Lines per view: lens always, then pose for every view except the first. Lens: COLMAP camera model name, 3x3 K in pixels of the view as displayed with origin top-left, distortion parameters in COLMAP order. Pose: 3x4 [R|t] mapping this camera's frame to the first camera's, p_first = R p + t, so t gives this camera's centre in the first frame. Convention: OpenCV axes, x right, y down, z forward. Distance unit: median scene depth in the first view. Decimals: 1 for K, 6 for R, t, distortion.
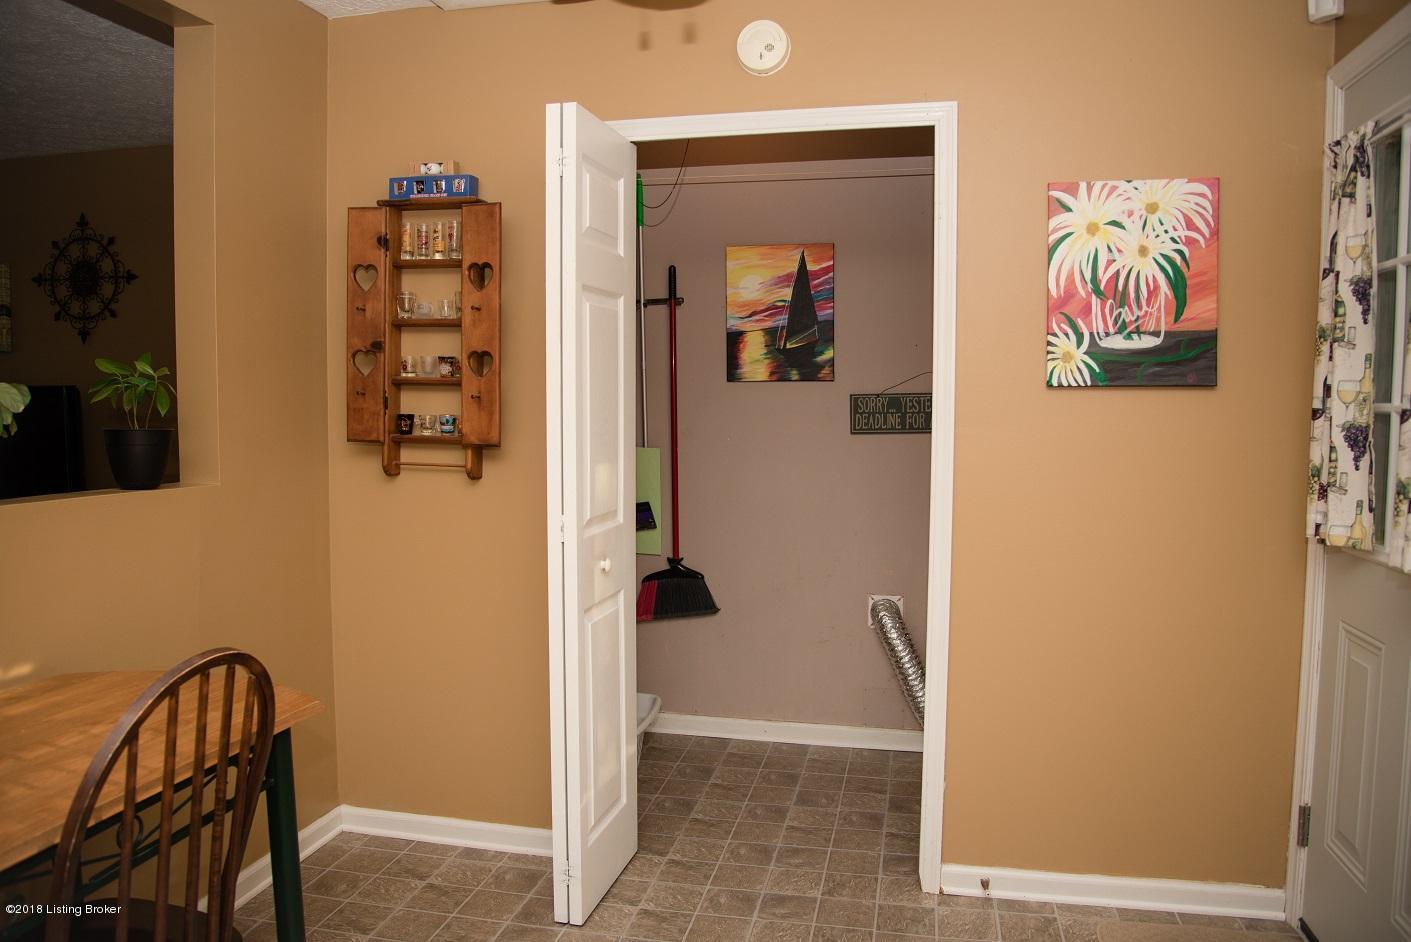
lens RADIAL K [[1022.8, 0, 705.5], [0, 1022.8, 471.0], [0, 0, 1]] dist [-0.108363, 0.060437]
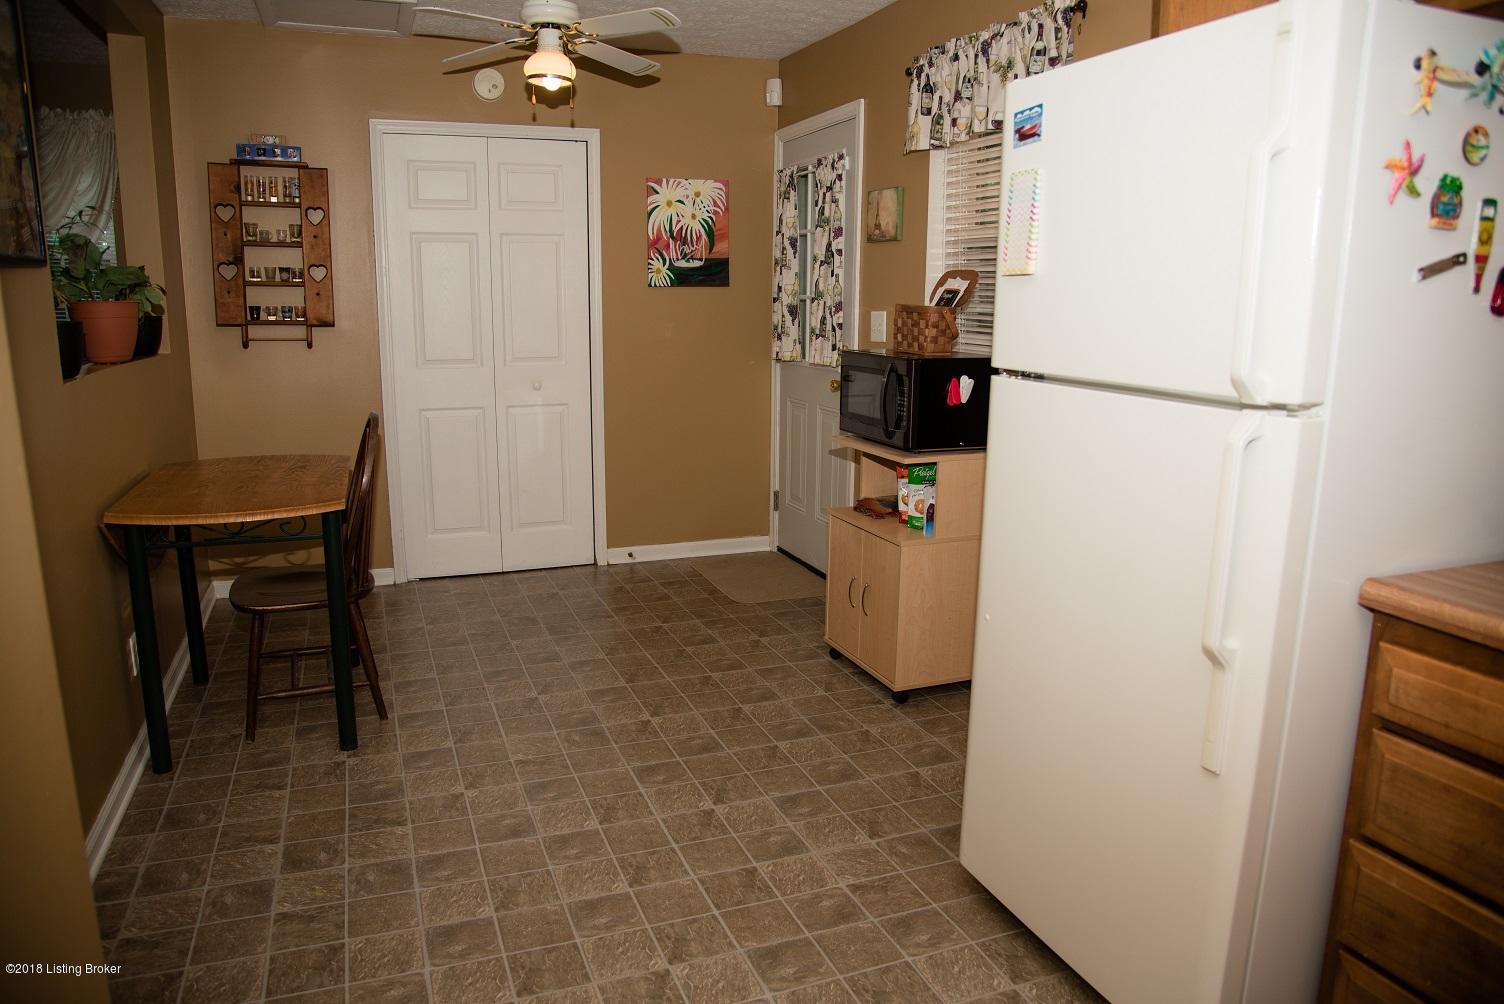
lens RADIAL K [[1090.2, 0, 752.0], [0, 1090.2, 502.0], [0, 0, 1]] dist [-0.108363, 0.060437]
pose [[0.835336, -0.097822, 0.540966, -0.665148], [0.034314, 0.991400, 0.126287, 0.069486], [-0.548667, -0.086930, 0.831509, -0.867872]]
